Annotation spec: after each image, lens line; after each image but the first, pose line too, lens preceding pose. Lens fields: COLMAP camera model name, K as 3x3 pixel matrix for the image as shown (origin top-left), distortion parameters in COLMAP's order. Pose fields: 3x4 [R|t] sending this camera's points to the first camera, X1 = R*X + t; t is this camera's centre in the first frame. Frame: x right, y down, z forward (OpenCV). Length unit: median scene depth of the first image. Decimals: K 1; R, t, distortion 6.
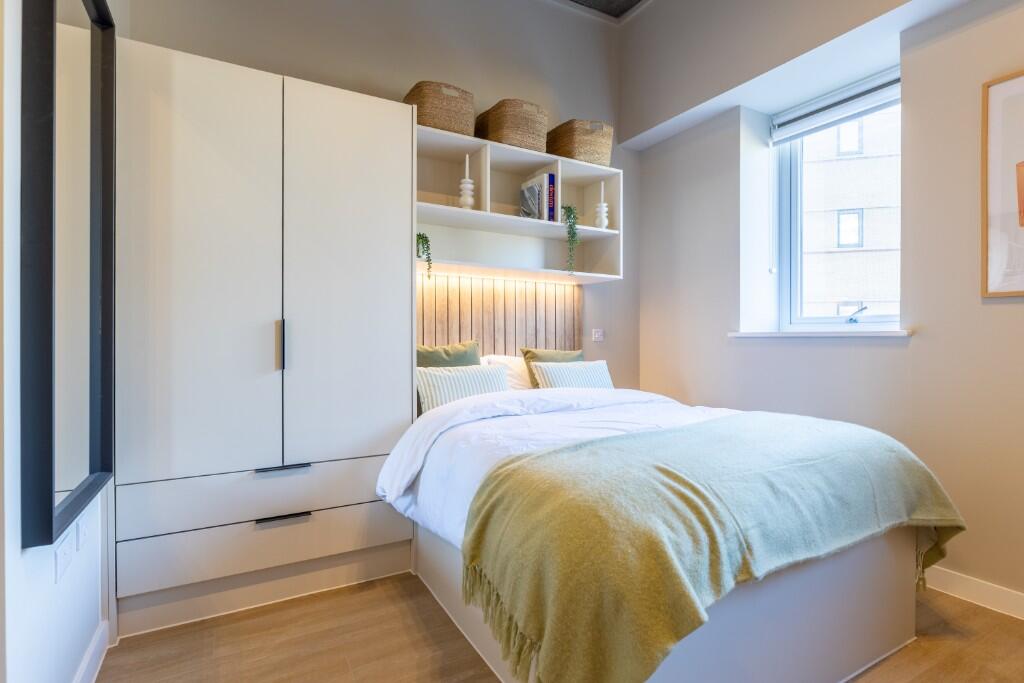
lens RADIAL K [[516.1, 0, 514.2], [0, 516.1, 337.7], [0, 0, 1]] dist [0.003743, 0.000466]
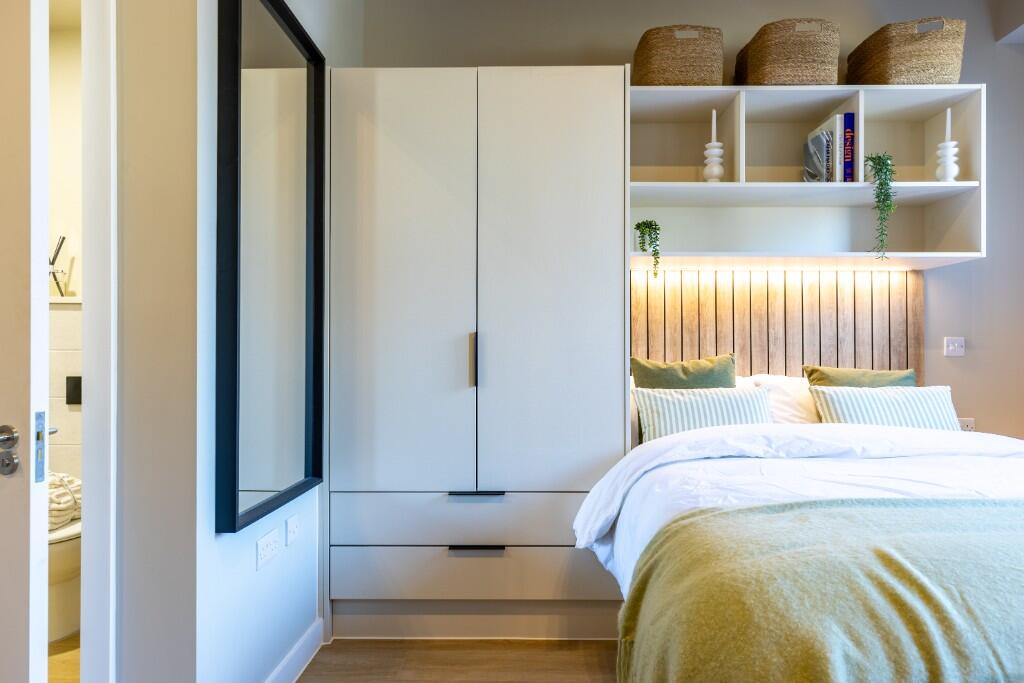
lens RADIAL K [[650.0, 0, 513.6], [0, 650.0, 347.8], [0, 0, 1]] dist [0.010960, 0.004921]
pose [[0.863273, -0.003902, -0.504723, 0.180158], [0.001546, 0.999986, -0.005087, -0.000668], [0.504736, 0.003611, 0.863266, 0.033286]]
